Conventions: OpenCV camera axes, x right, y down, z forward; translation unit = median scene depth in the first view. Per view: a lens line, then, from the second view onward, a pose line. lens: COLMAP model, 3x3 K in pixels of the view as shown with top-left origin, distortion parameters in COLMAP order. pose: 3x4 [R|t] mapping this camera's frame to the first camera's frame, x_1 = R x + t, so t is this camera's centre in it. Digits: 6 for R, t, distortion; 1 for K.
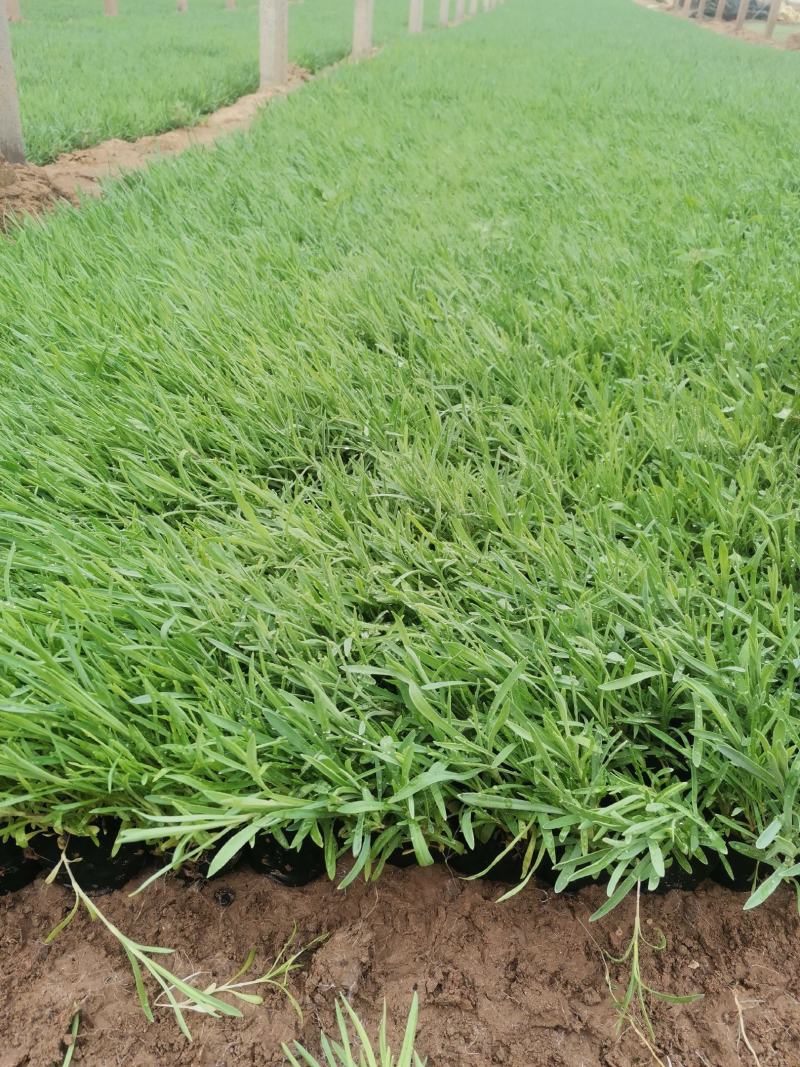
lens RADIAL K [[782.7, 0, 400.0], [0, 782.7, 533.5], [0, 0, 1]] dist [0.046961, -0.059230]
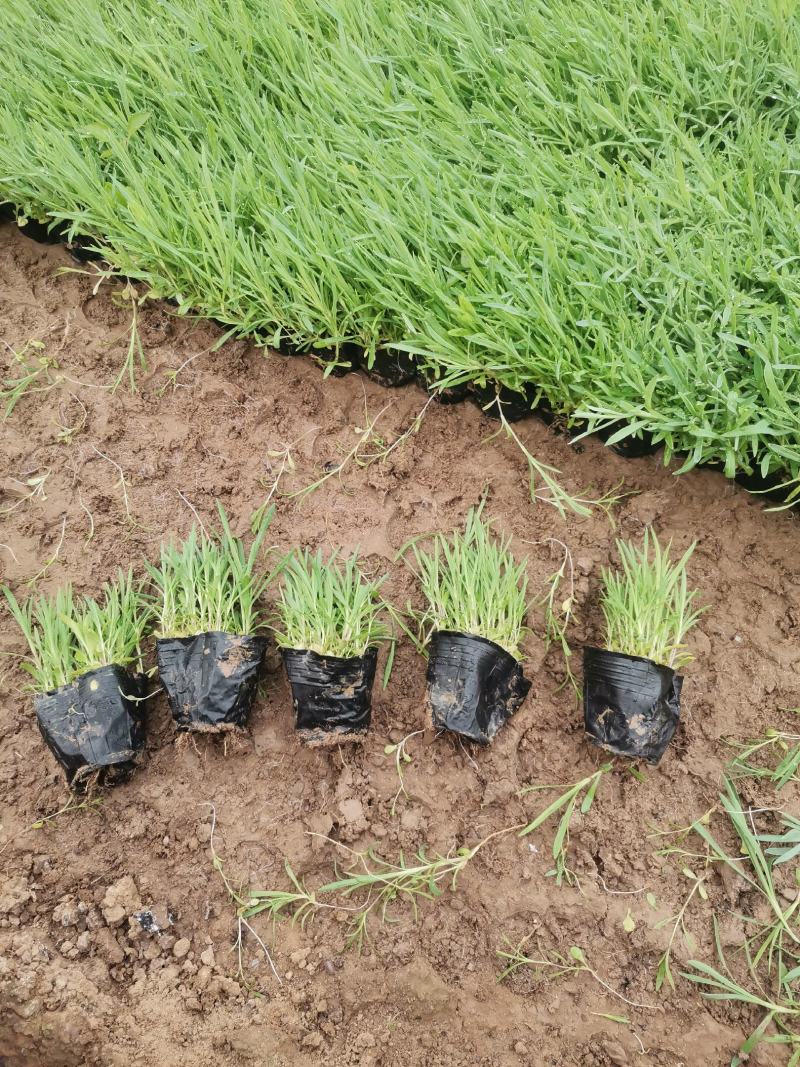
lens RADIAL K [[782.7, 0, 400.0], [0, 782.7, 533.5], [0, 0, 1]] dist [0.046961, -0.059230]
pose [[0.920276, 0.336242, -0.200083, -0.200566], [-0.174385, 0.810245, 0.559546, -0.230761], [0.350259, -0.480046, 0.804285, -0.497777]]
